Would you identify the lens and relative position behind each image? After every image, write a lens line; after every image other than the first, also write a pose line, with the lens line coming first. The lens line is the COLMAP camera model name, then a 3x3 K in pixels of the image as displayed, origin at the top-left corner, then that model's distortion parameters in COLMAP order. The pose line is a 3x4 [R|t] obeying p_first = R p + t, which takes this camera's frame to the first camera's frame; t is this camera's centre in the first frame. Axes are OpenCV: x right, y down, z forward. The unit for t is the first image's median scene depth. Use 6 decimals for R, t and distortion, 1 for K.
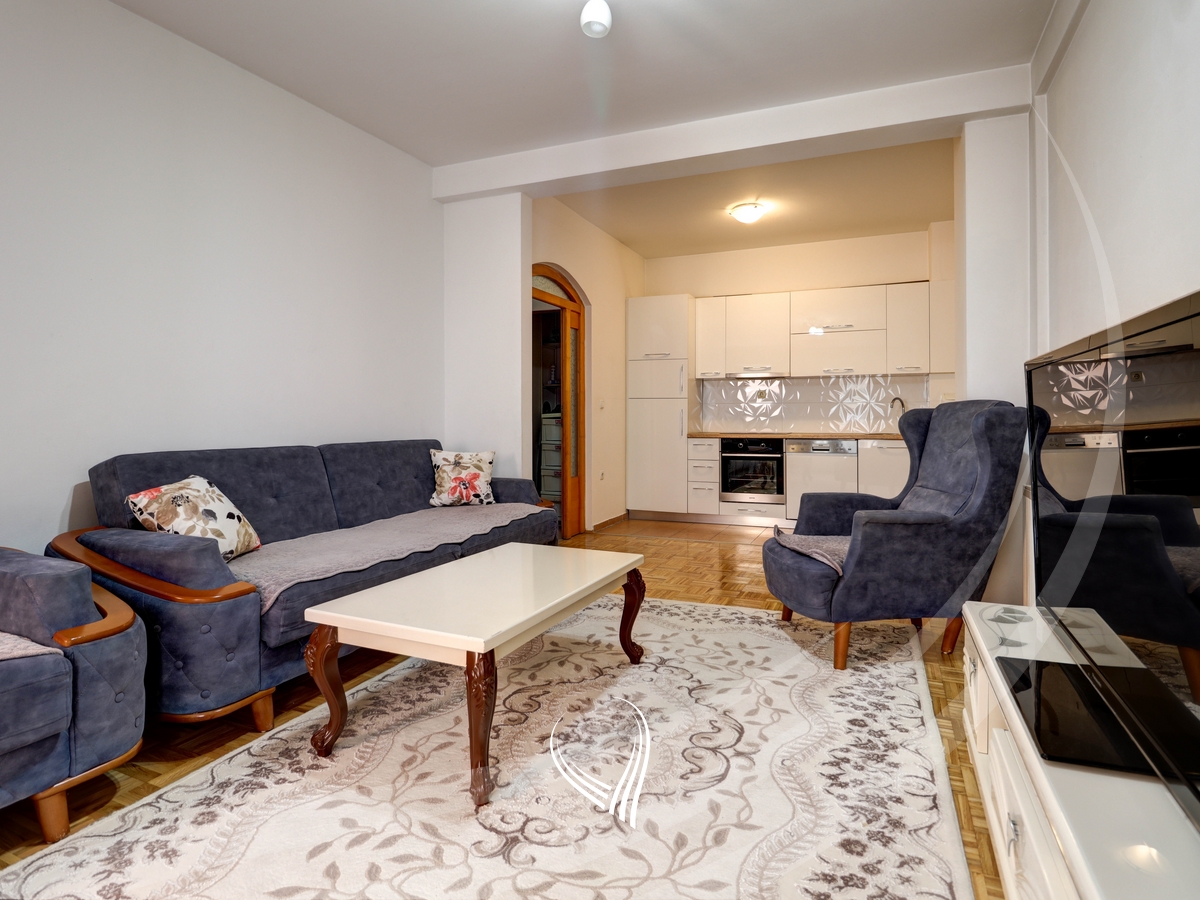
lens RADIAL K [[650.2, 0, 603.8], [0, 650.2, 442.2], [0, 0, 1]] dist [-0.001280, -0.005698]
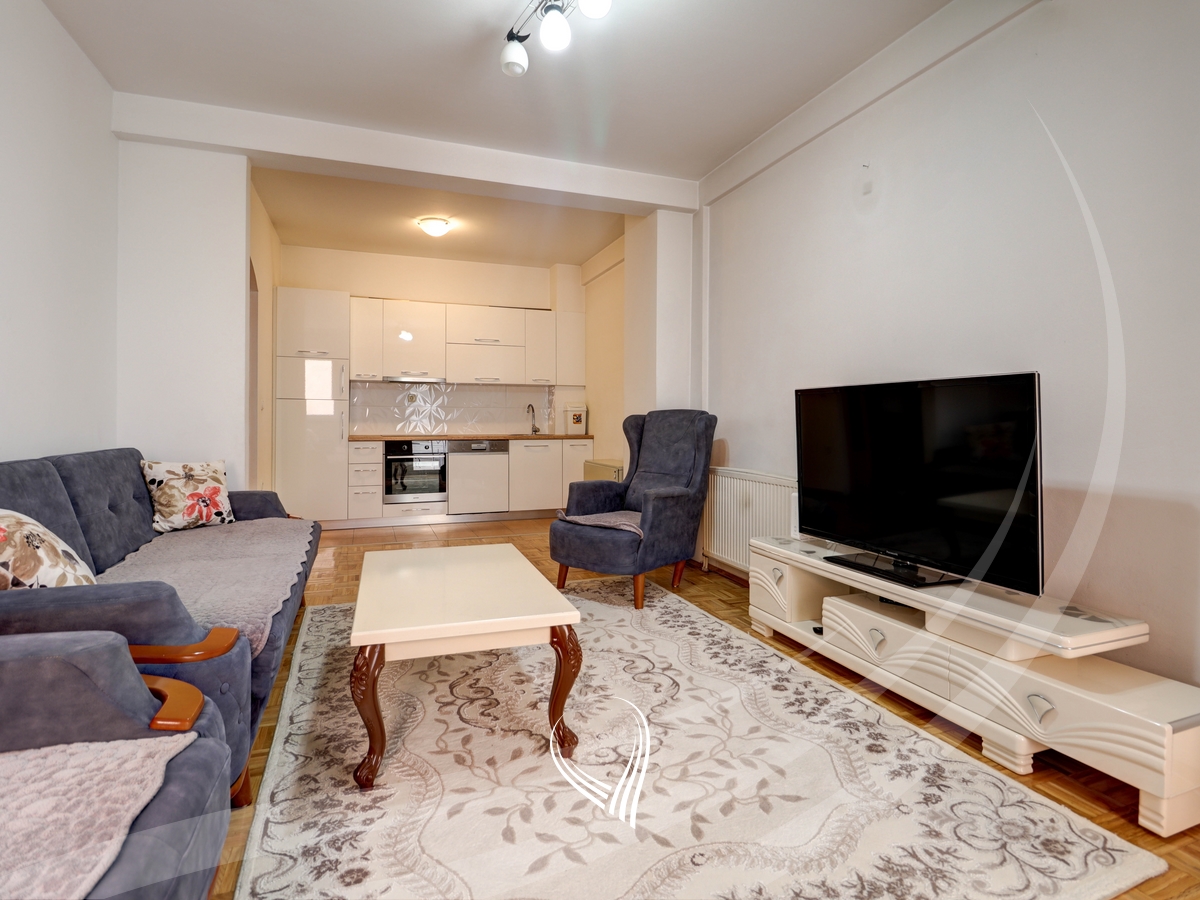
lens RADIAL K [[650.2, 0, 609.9], [0, 650.2, 455.9], [0, 0, 1]] dist [-0.001280, -0.005698]
pose [[0.715407, -0.033784, 0.697891, -0.607606], [0.022586, 0.999427, 0.025229, -0.001908], [-0.698343, -0.002286, 0.715759, 0.081866]]
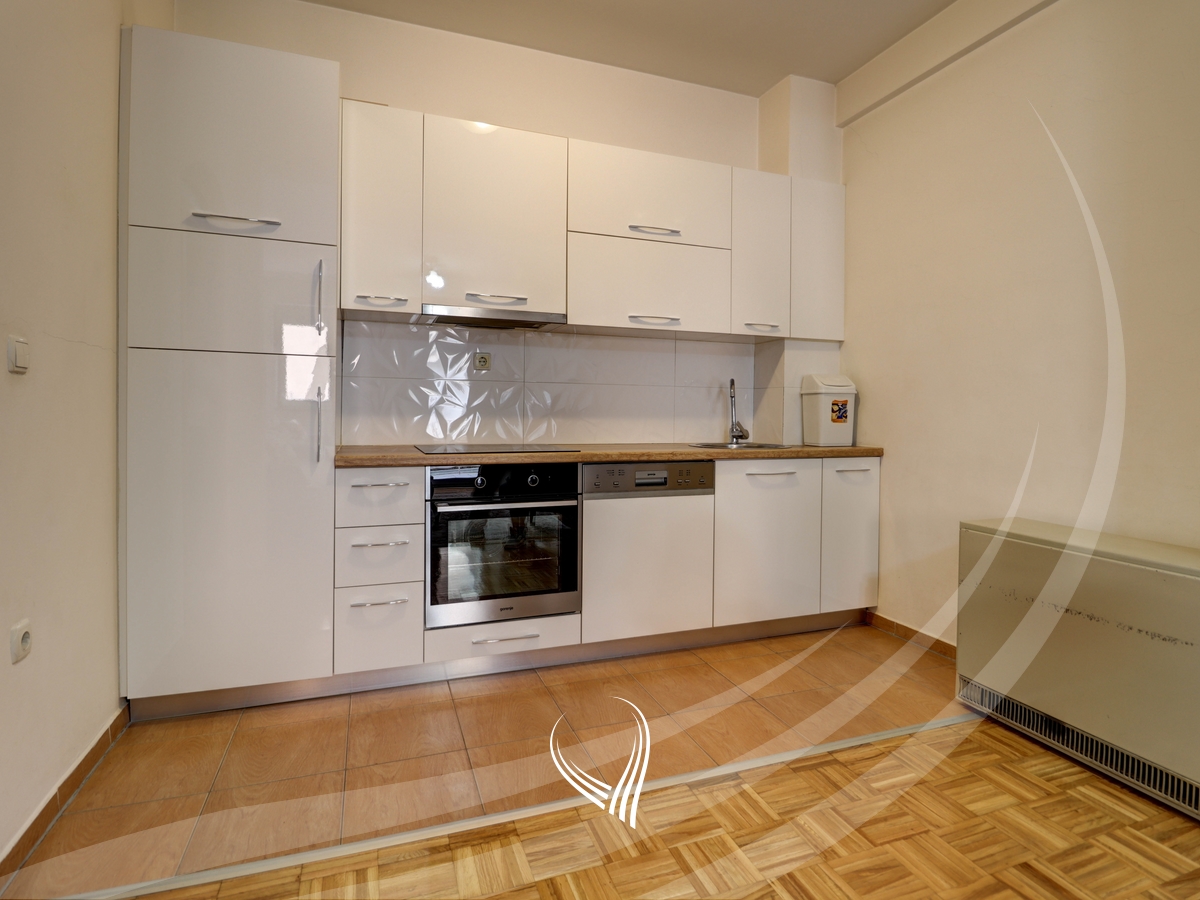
lens RADIAL K [[650.2, 0, 595.2], [0, 650.2, 451.7], [0, 0, 1]] dist [-0.001280, -0.005698]
pose [[0.724978, -0.034855, 0.687890, -0.036286], [0.011958, 0.999205, 0.038027, -0.063319], [-0.688668, -0.019342, 0.724818, 1.445193]]
